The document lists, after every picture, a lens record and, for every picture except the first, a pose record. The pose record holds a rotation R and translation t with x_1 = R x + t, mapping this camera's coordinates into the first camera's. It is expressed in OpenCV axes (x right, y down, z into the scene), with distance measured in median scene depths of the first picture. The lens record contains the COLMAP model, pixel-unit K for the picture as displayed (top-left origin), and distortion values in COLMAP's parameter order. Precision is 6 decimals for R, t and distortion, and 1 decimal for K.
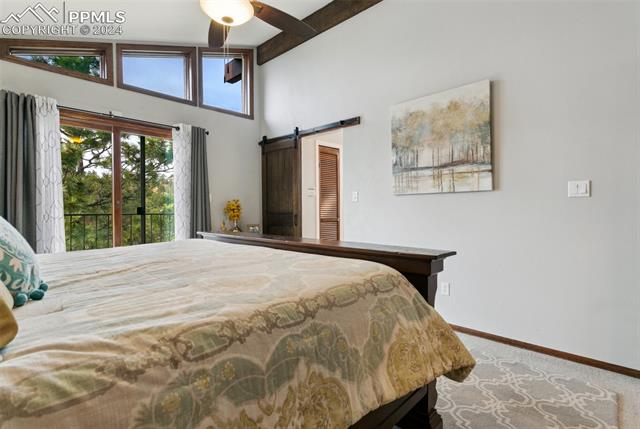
lens RADIAL K [[311.0, 0, 320.0], [0, 311.0, 214.5], [0, 0, 1]] dist [-0.000675, -0.000154]
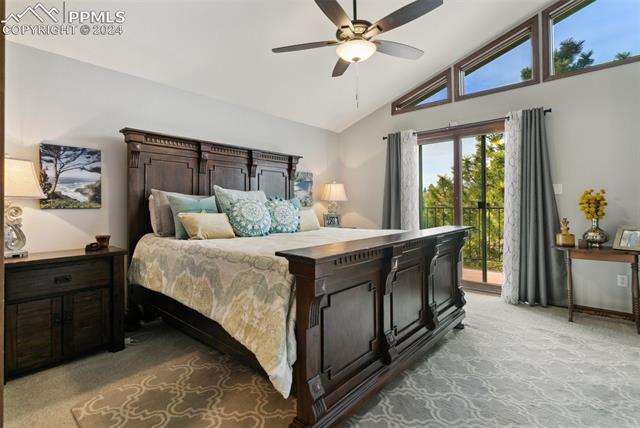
lens RADIAL K [[312.6, 0, 310.7], [0, 312.6, 204.1], [0, 0, 1]] dist [0.001299, 0.000111]
pose [[0.020126, -0.001752, -0.999796, 0.540854], [-0.010173, 0.999946, -0.001957, -0.006259], [0.999746, 0.010210, 0.020107, 0.422211]]
